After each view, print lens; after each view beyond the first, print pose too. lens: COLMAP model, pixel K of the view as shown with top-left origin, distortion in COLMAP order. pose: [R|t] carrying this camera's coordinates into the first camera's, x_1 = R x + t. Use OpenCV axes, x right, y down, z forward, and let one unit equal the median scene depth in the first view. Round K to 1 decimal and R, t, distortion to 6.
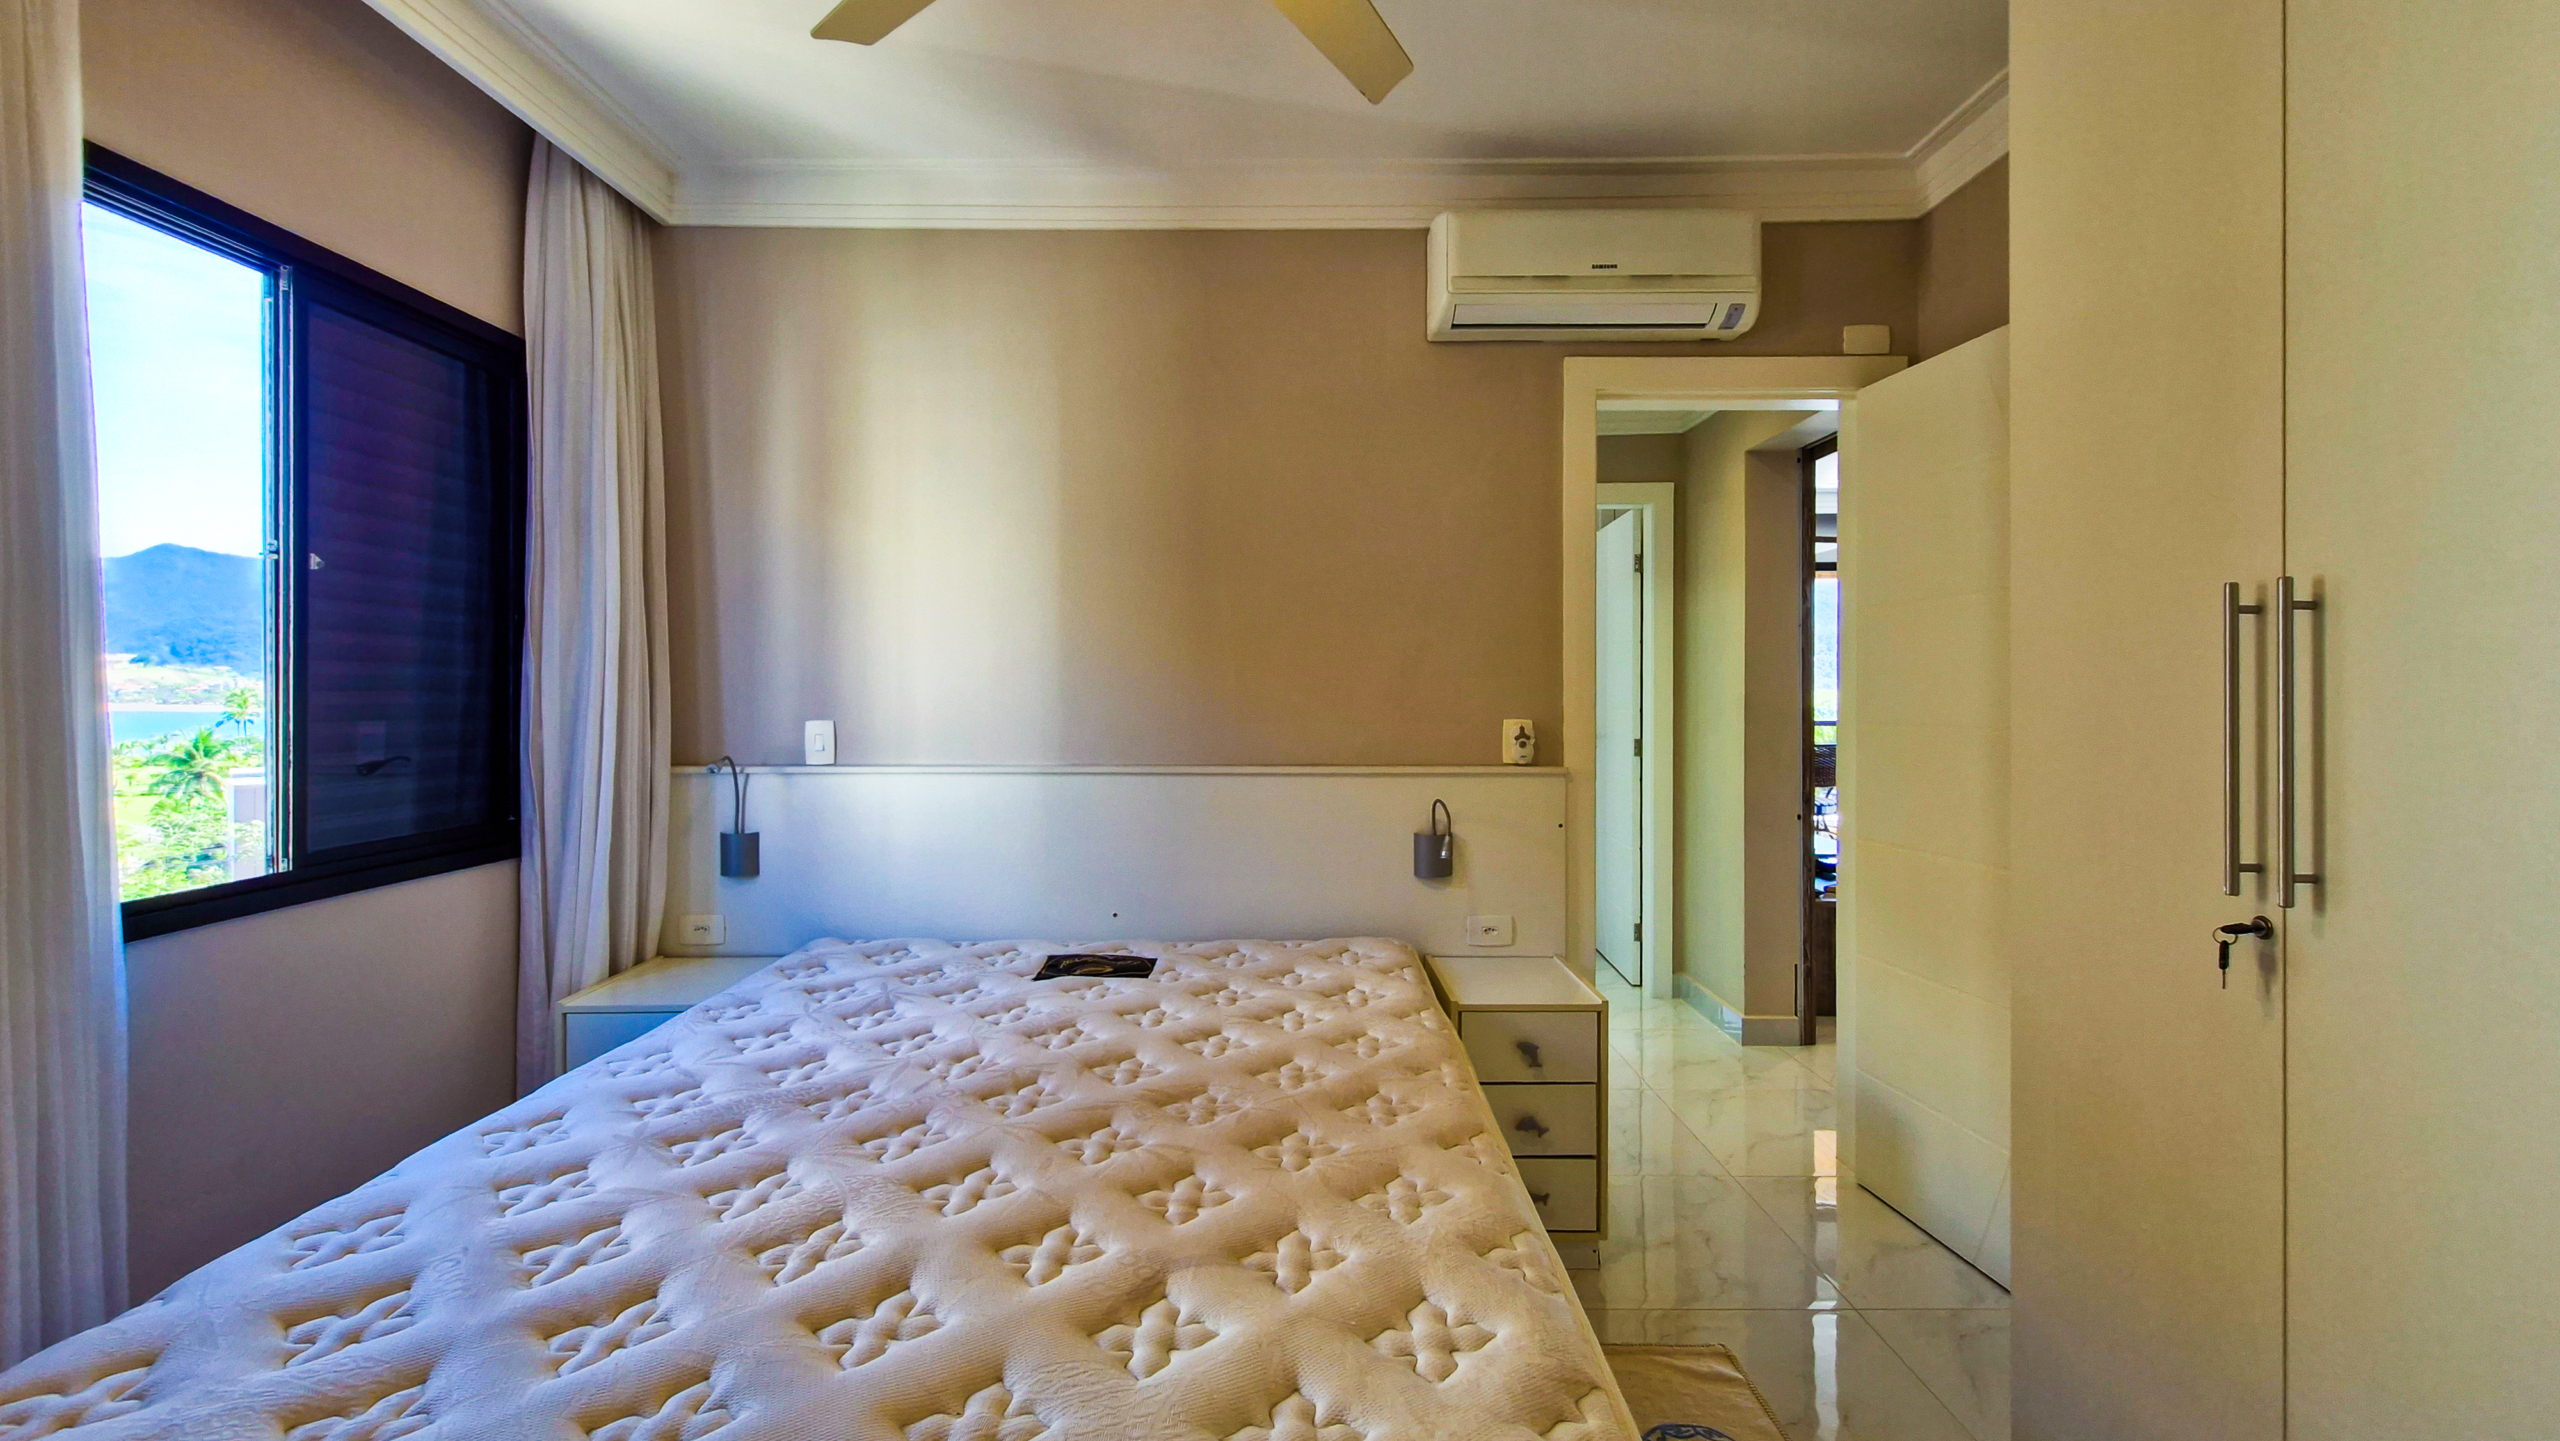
lens RADIAL K [[1002.7, 0, 1270.2], [0, 1002.7, 686.4], [0, 0, 1]] dist [0.005204, -0.002127]
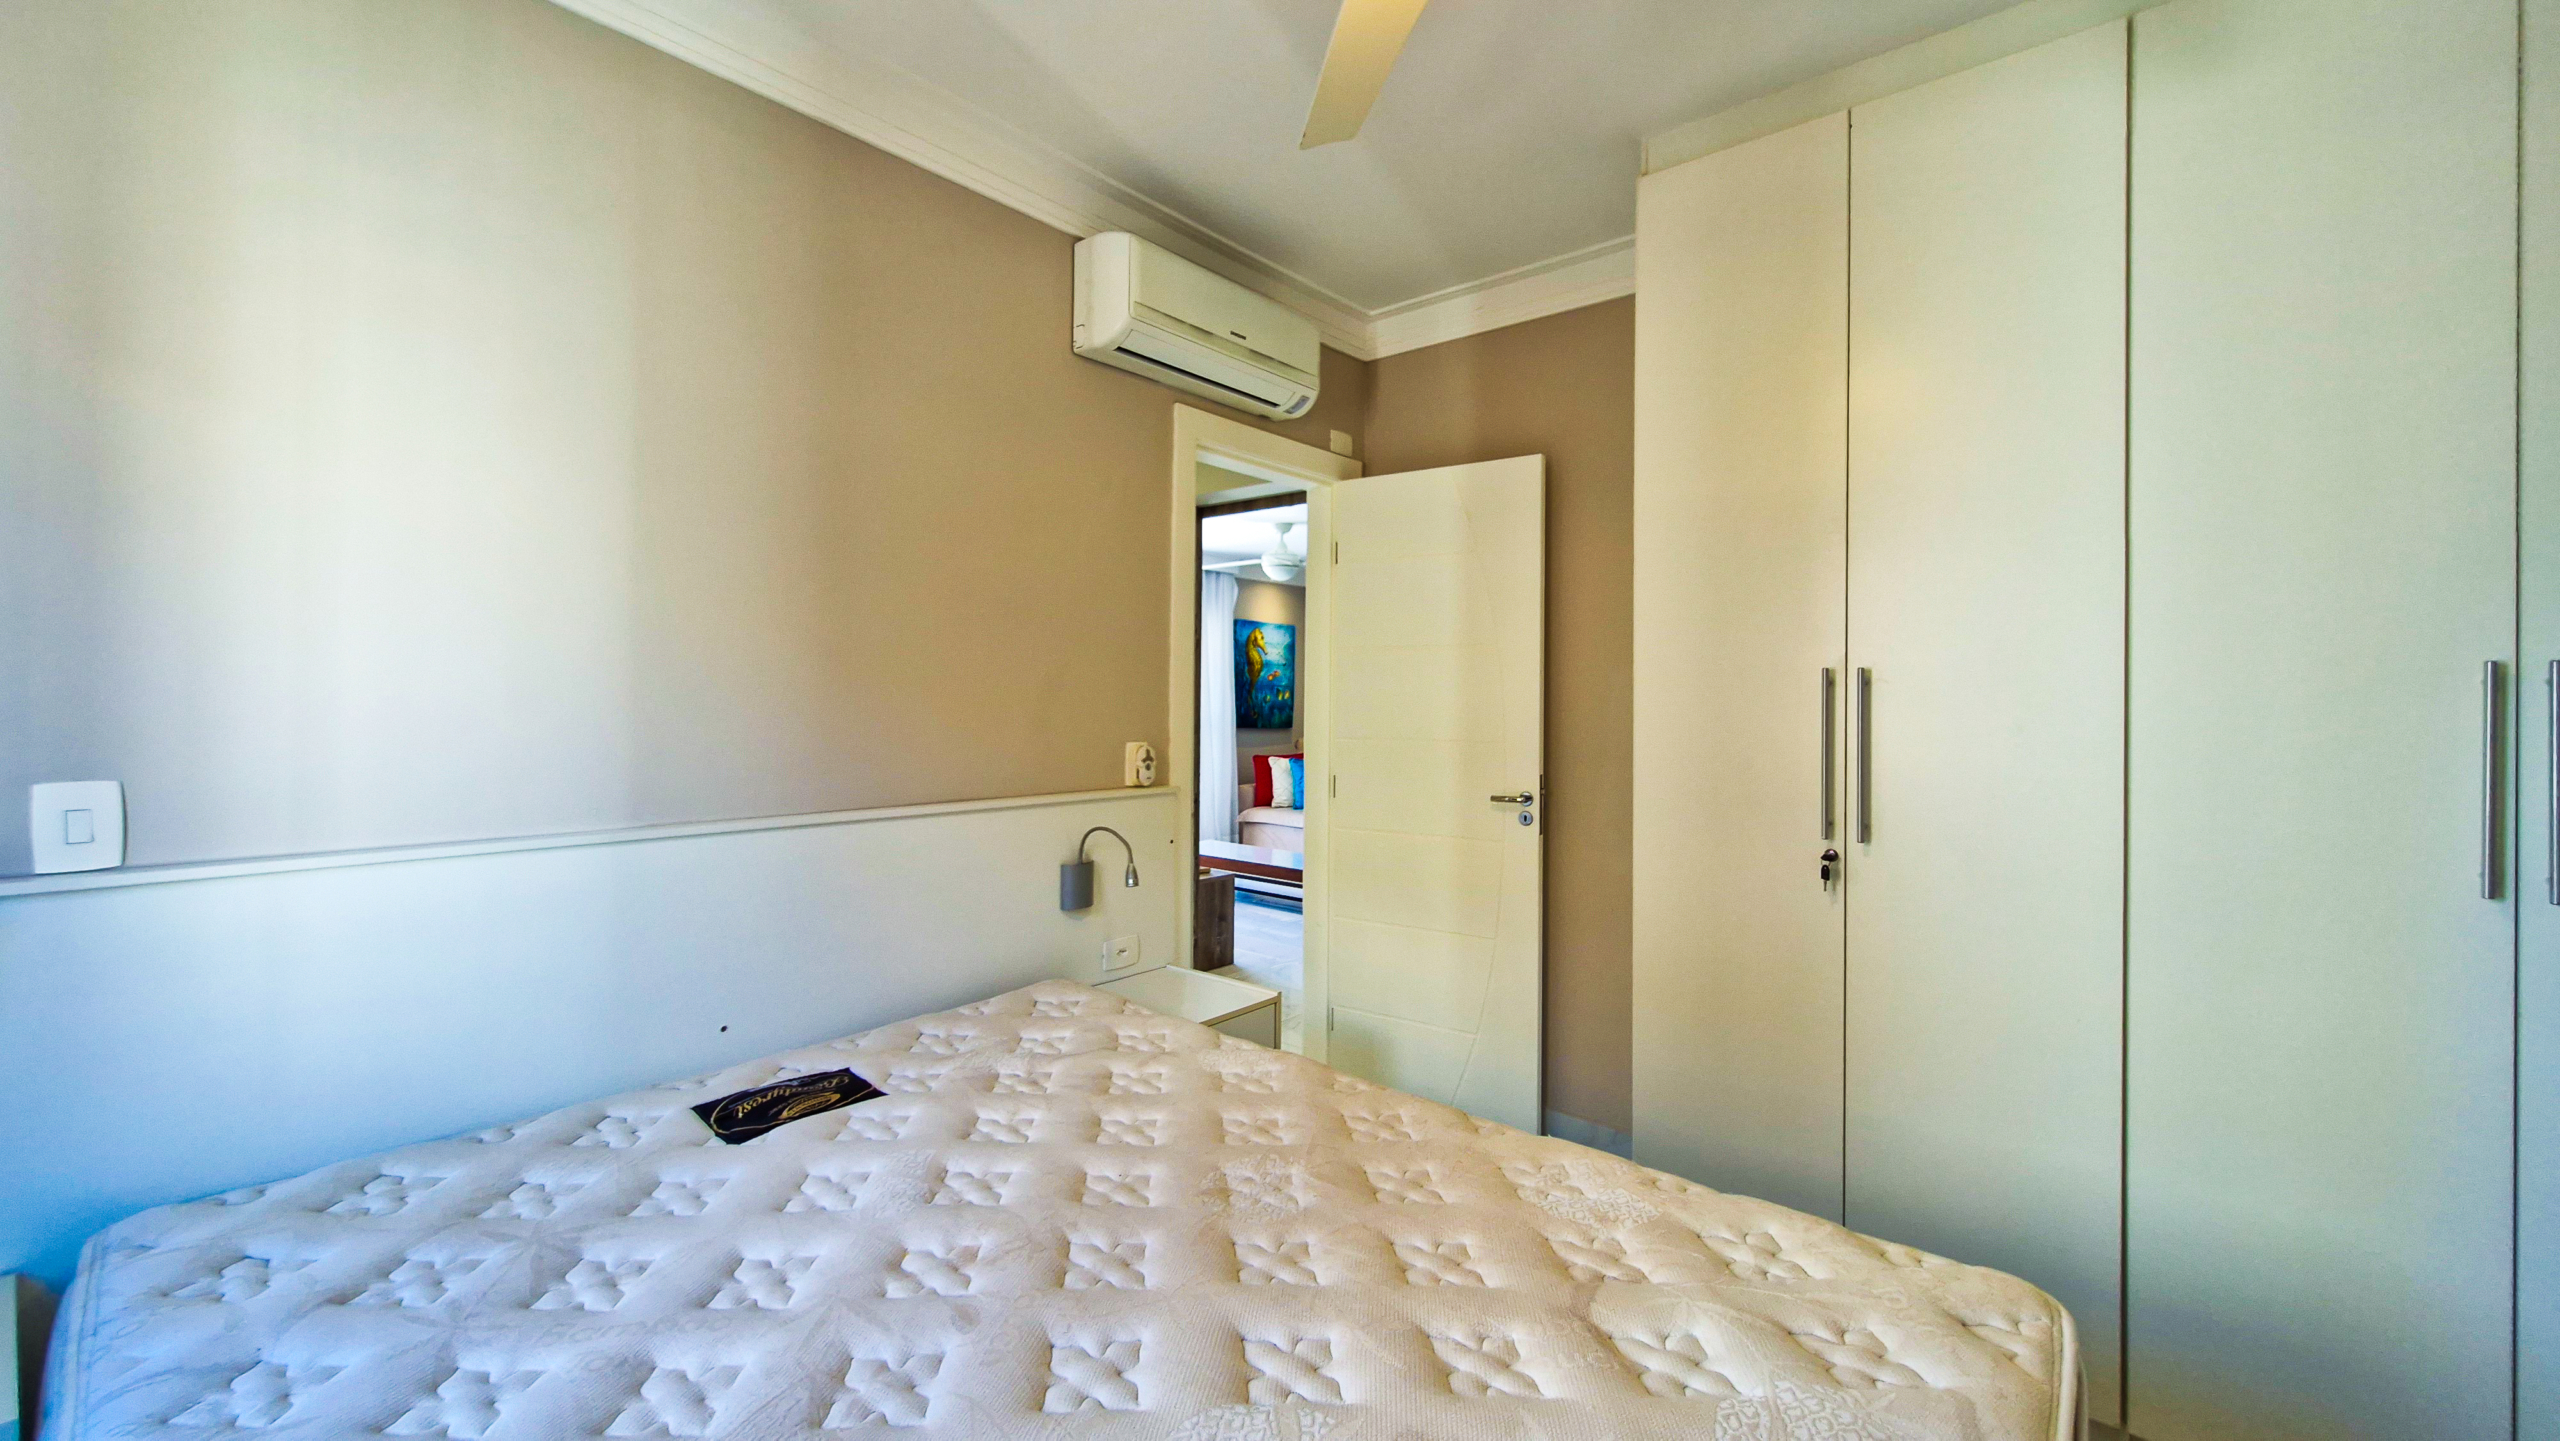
lens RADIAL K [[1002.7, 0, 1231.6], [0, 1002.7, 694.2], [0, 0, 1]] dist [0.005204, -0.002127]
pose [[0.643966, 0.010065, 0.764988, -0.485768], [-0.016105, 0.999870, 0.000402, -0.019120], [-0.764885, -0.012579, 0.644044, 0.266386]]
